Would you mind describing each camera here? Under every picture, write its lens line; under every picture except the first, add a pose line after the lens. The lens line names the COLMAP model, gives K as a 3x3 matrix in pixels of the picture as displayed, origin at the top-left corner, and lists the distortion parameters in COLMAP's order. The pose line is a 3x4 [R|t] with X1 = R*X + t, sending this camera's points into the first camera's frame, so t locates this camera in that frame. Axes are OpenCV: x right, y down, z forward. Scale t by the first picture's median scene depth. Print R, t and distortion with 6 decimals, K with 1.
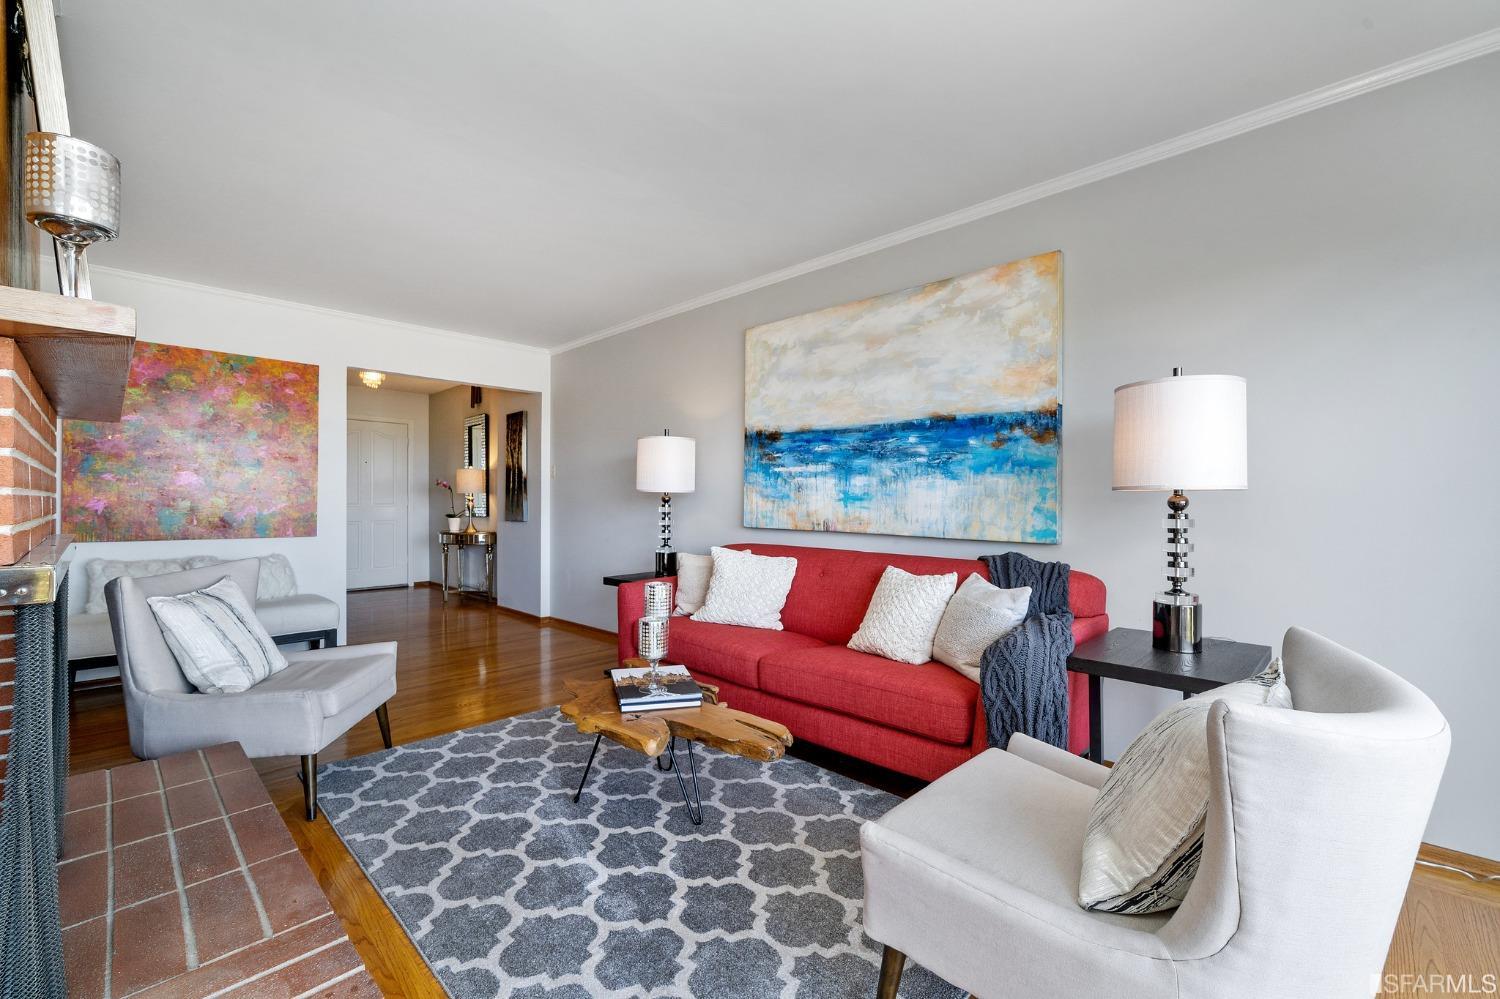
lens RADIAL K [[632.8, 0, 753.8], [0, 632.8, 498.0], [0, 0, 1]] dist [-0.007464, -0.000388]
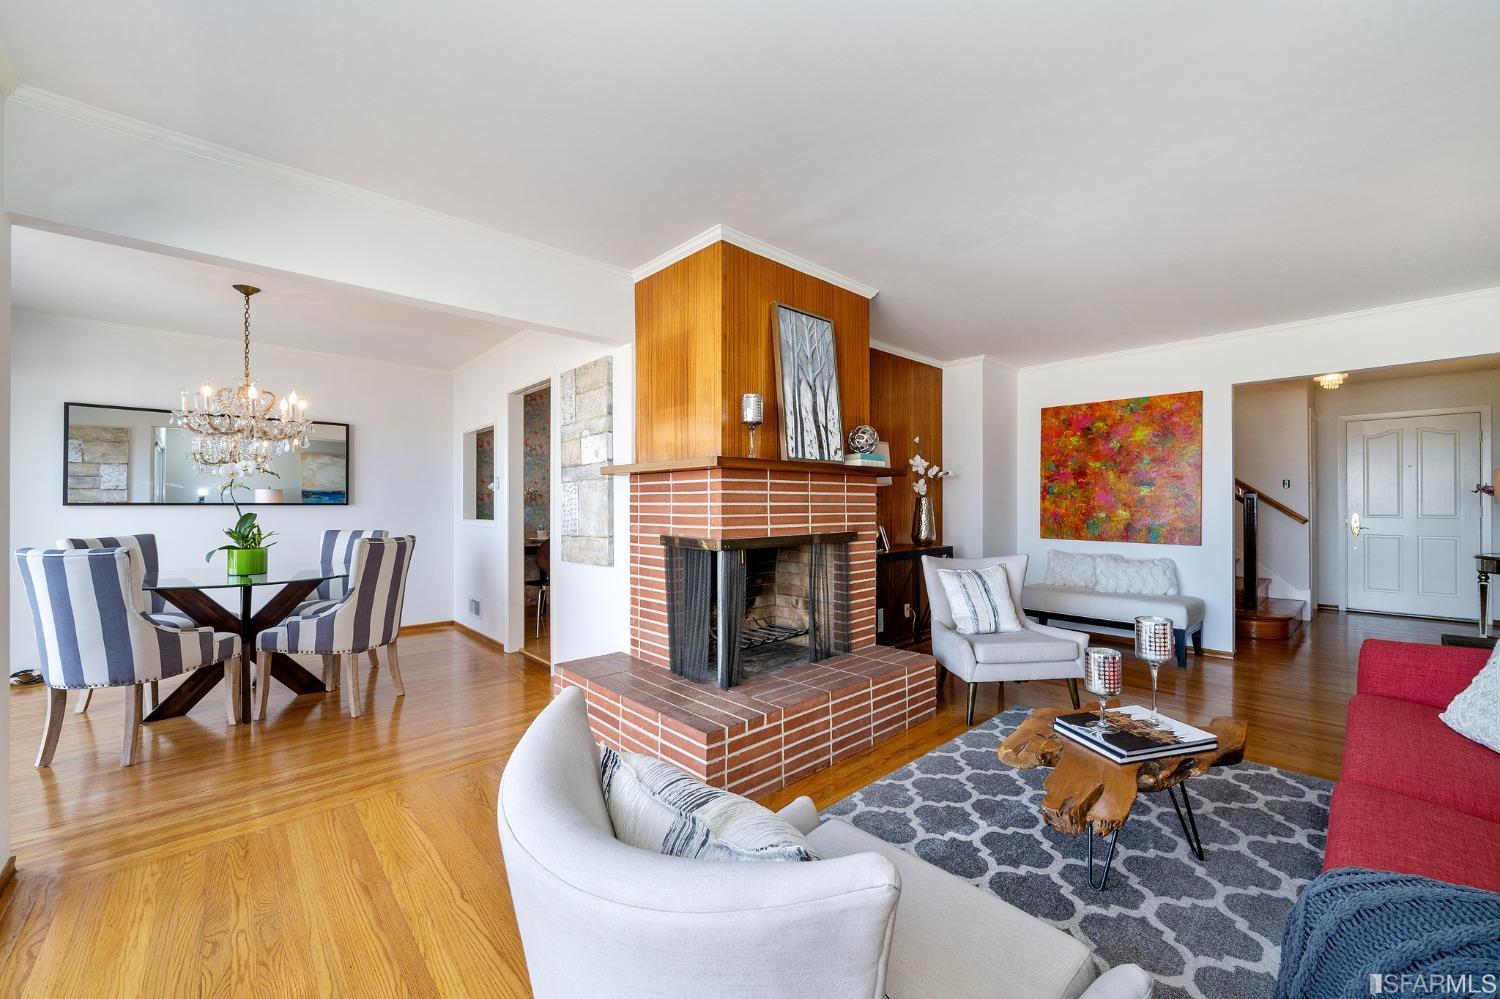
lens RADIAL K [[580.3, 0, 750.0], [0, 580.3, 499.5], [0, 0, 1]] dist [0.000389, 0.000071]
pose [[-0.052853, -0.010921, -0.998543, 0.580756], [0.002267, 0.999936, -0.011056, -0.017998], [0.998600, -0.002848, -0.052825, 0.427813]]
